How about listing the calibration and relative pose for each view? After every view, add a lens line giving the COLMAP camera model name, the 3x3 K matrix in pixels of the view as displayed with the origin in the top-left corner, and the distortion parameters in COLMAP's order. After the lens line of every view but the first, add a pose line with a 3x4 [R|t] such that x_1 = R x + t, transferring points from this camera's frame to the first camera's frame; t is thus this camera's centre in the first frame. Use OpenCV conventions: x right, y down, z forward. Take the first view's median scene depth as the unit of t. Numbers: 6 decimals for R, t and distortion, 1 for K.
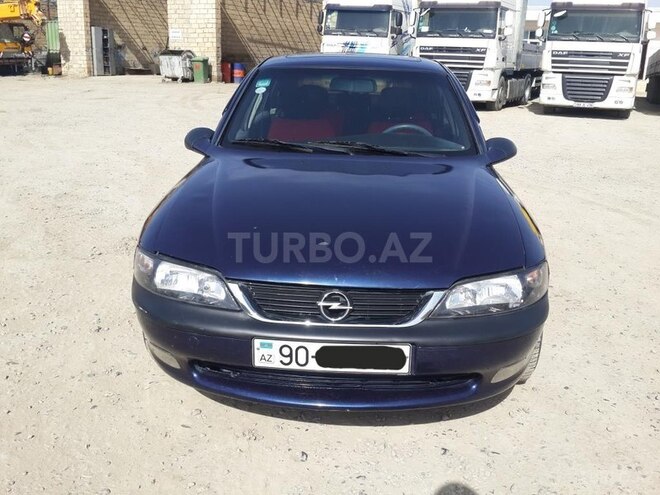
lens RADIAL K [[636.2, 0, 330.0], [0, 636.2, 247.5], [0, 0, 1]] dist [0.083100, -0.233045]
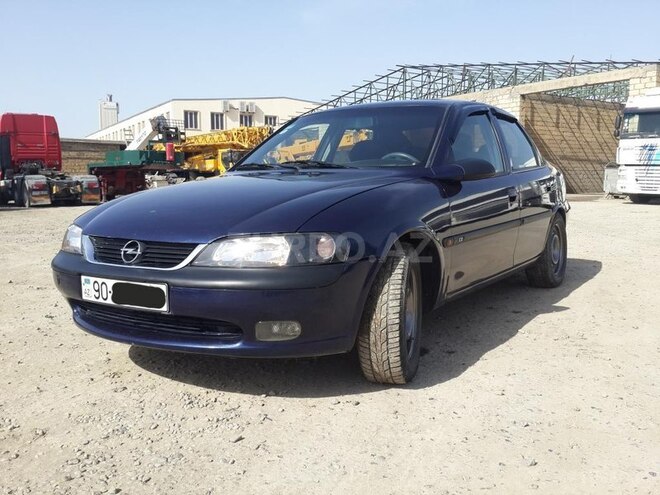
lens RADIAL K [[636.2, 0, 330.0], [0, 636.2, 247.5], [0, 0, 1]] dist [0.083100, -0.233045]
pose [[0.849694, 0.018853, -0.526939, 0.950326], [-0.123099, 0.978837, -0.163478, 0.233573], [0.512705, 0.203772, 0.834033, 0.190182]]
